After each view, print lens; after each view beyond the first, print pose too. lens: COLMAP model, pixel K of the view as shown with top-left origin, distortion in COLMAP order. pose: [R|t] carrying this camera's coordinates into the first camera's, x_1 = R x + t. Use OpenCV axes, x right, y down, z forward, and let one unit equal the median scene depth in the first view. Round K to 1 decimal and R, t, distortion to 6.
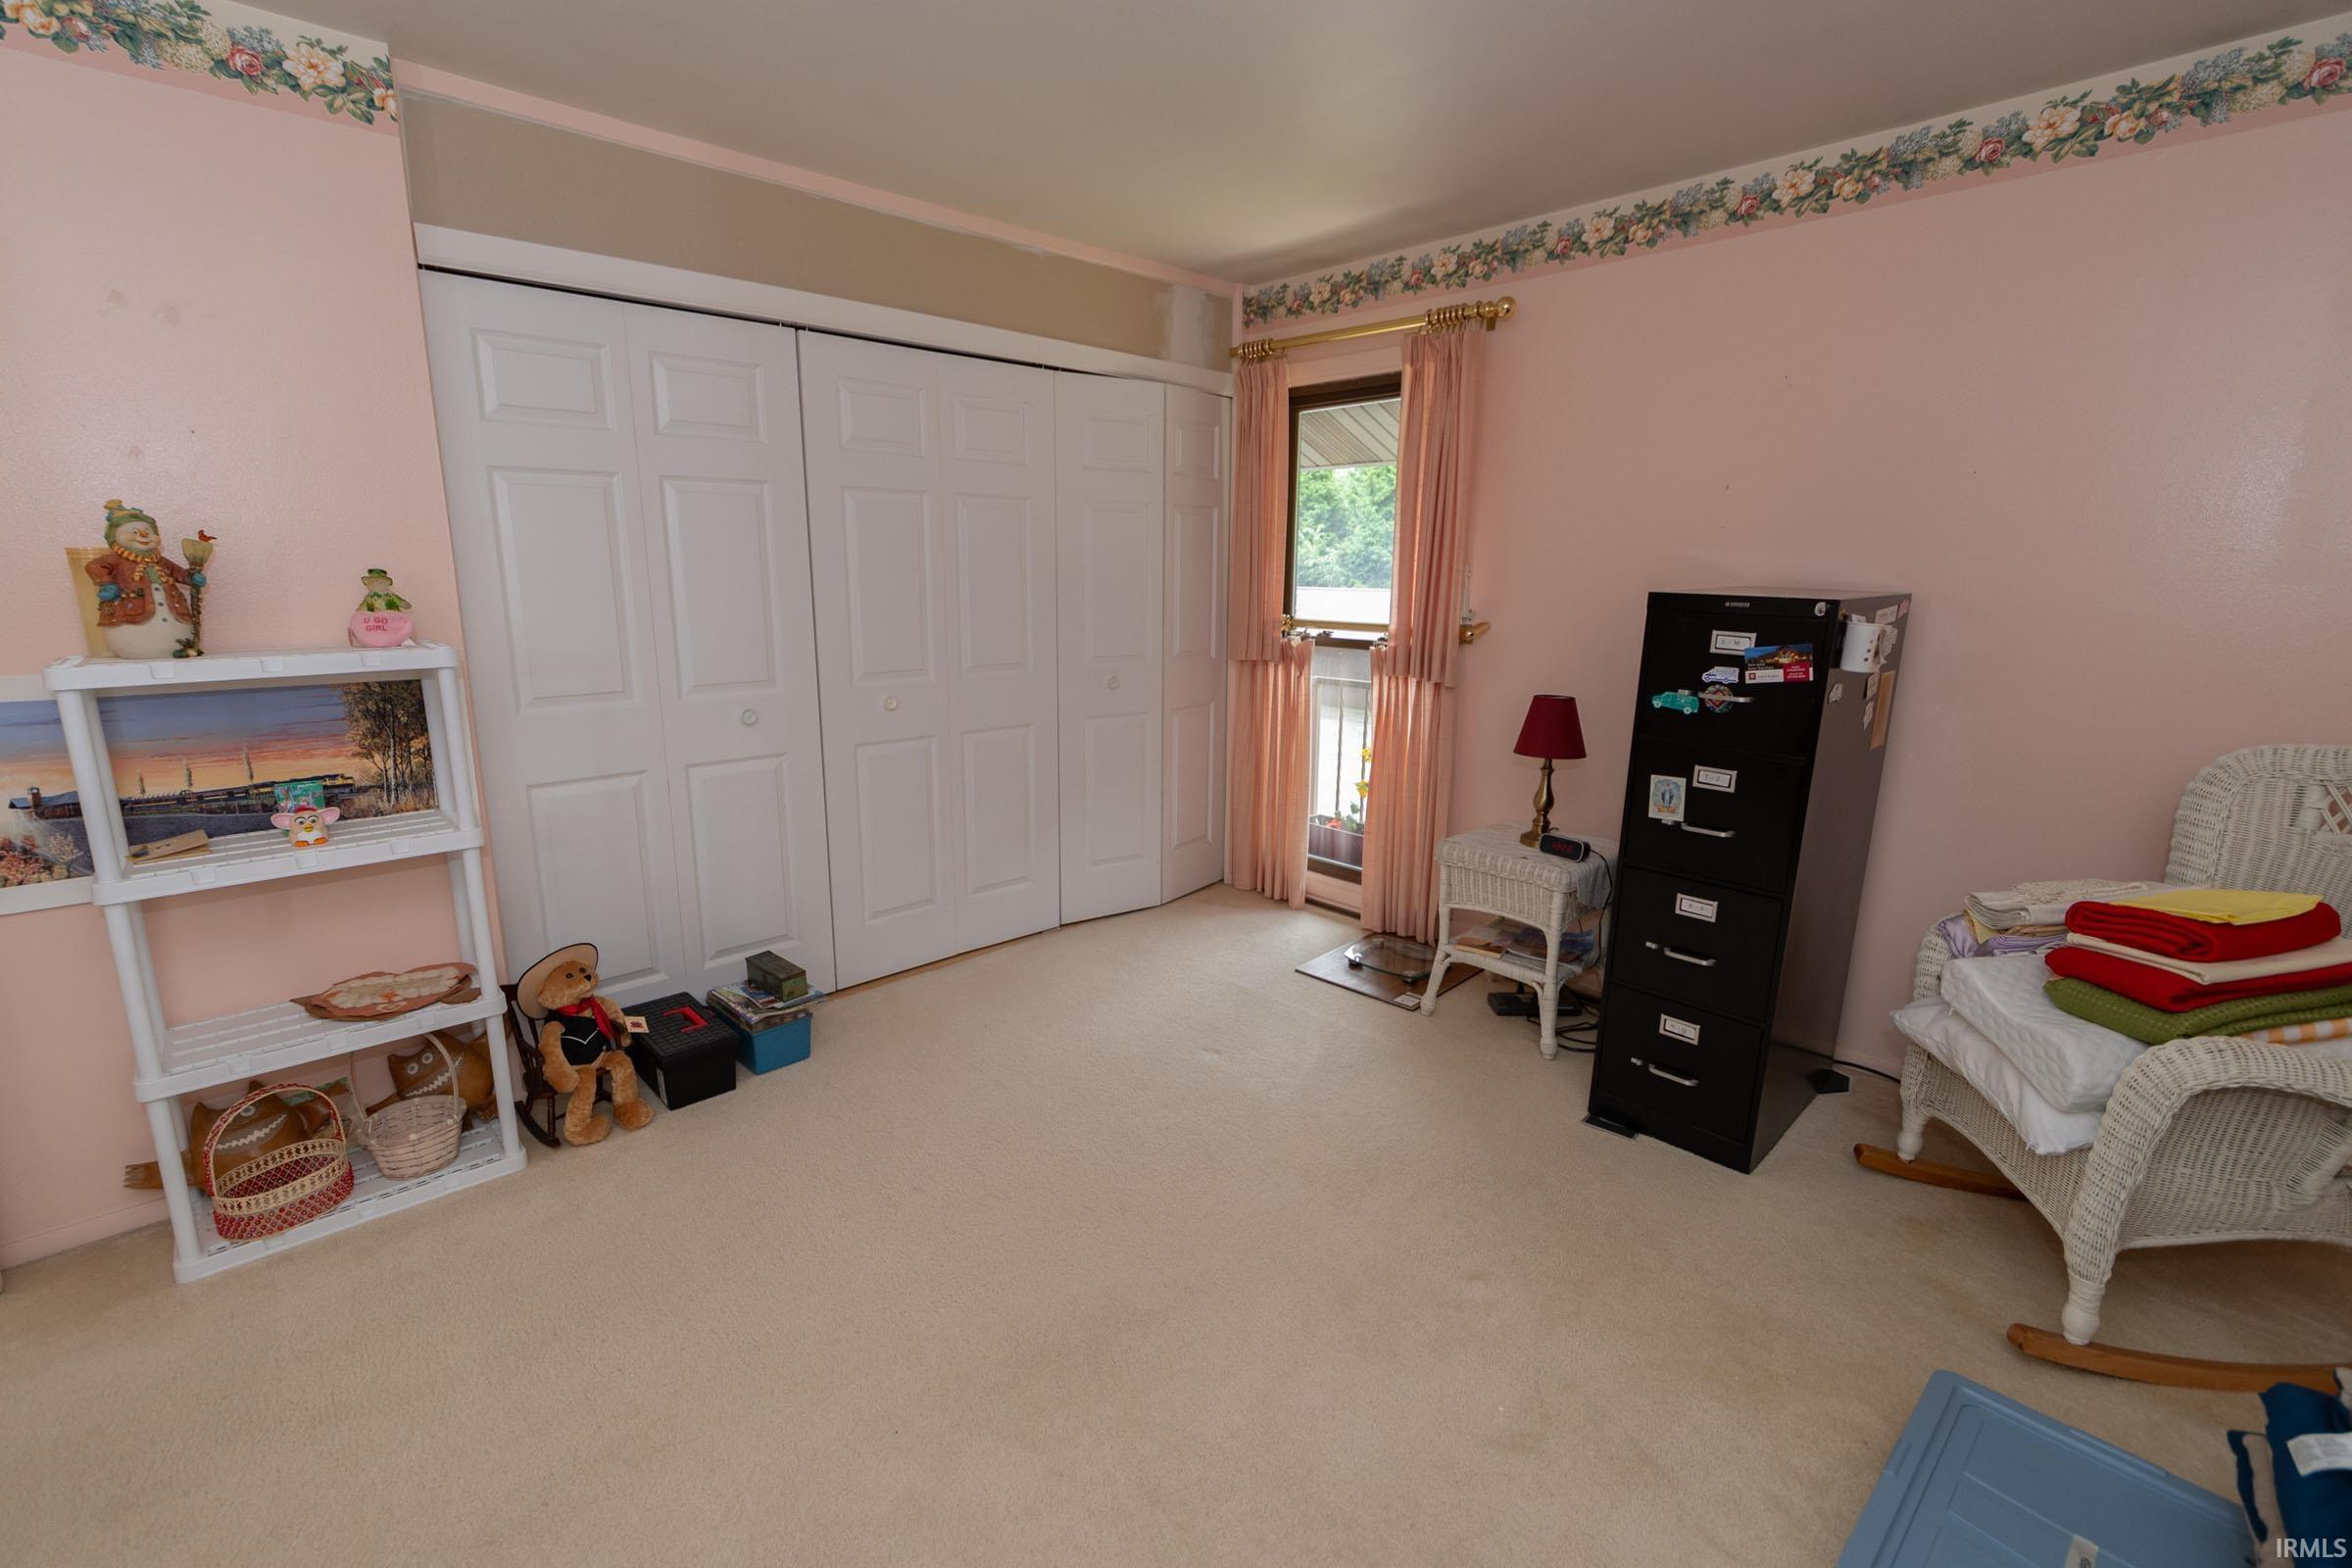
lens RADIAL K [[1033.7, 0, 1181.0], [0, 1033.7, 788.2], [0, 0, 1]] dist [-0.006226, 0.003242]
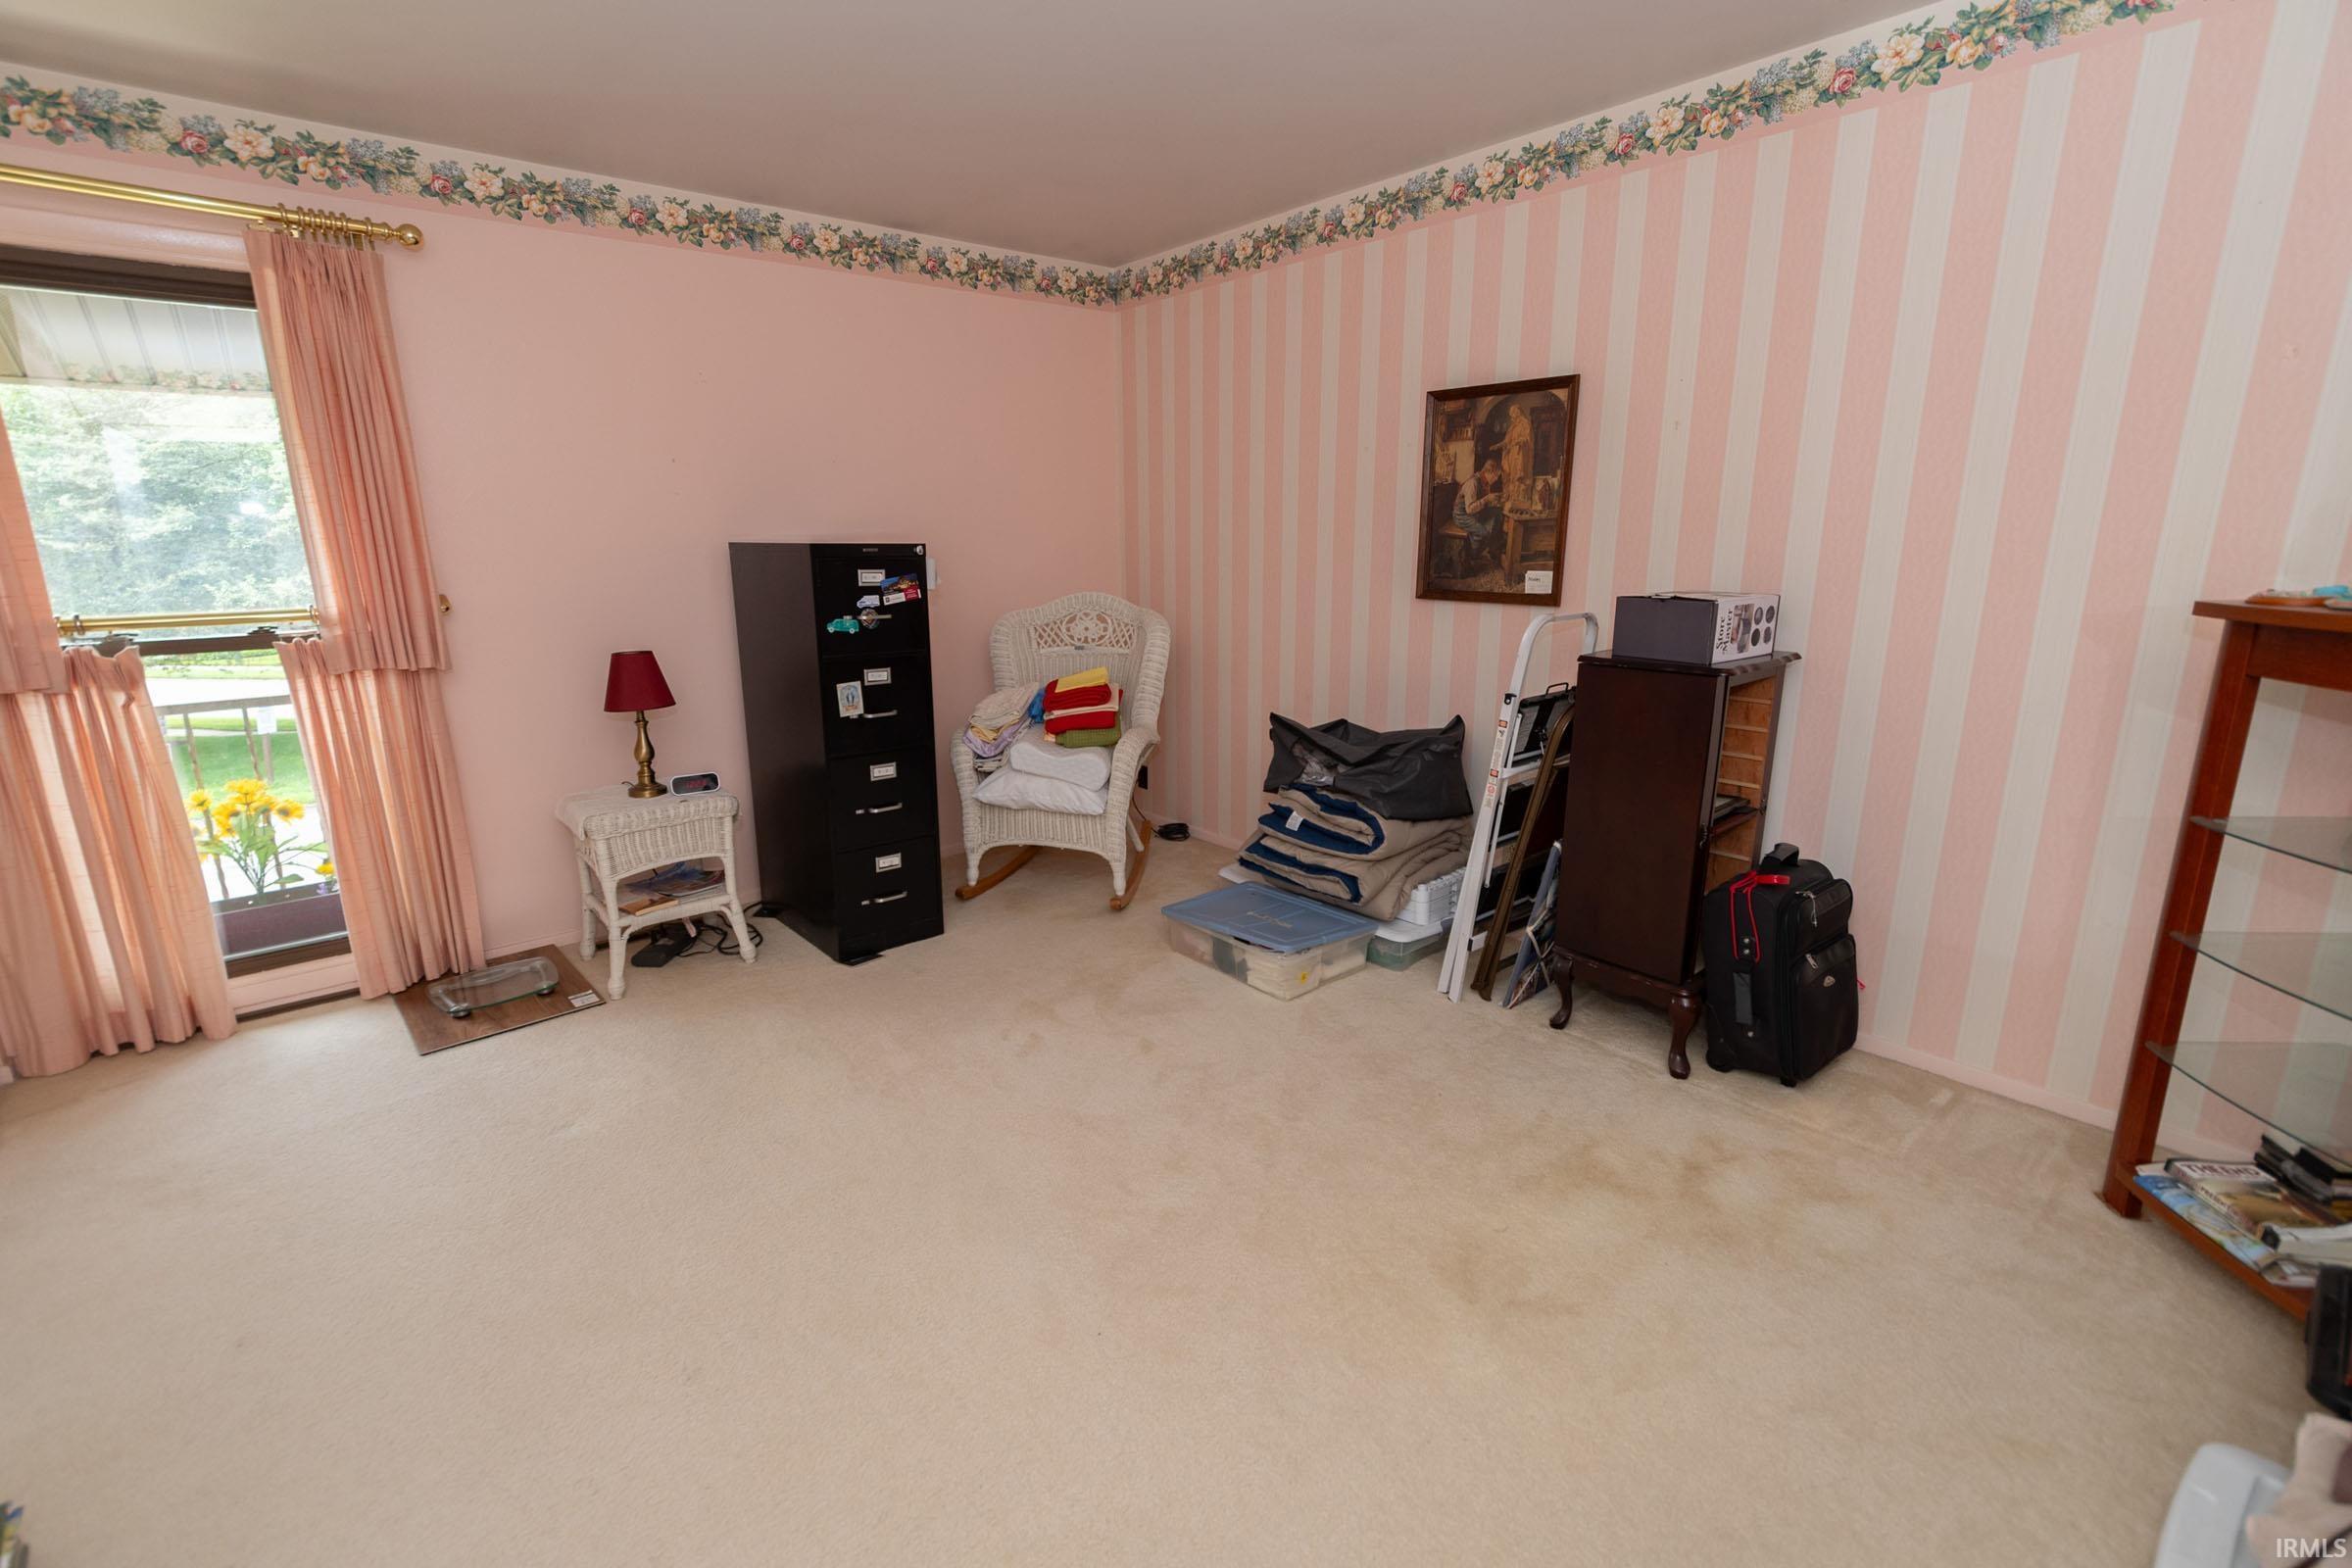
lens RADIAL K [[1033.7, 0, 1183.1], [0, 1033.7, 775.7], [0, 0, 1]] dist [-0.006226, 0.003242]
pose [[0.033410, -0.245987, 0.968697, -0.695873], [0.223971, 0.946430, 0.232608, -0.092554], [-0.974023, 0.209189, 0.086714, 0.407987]]
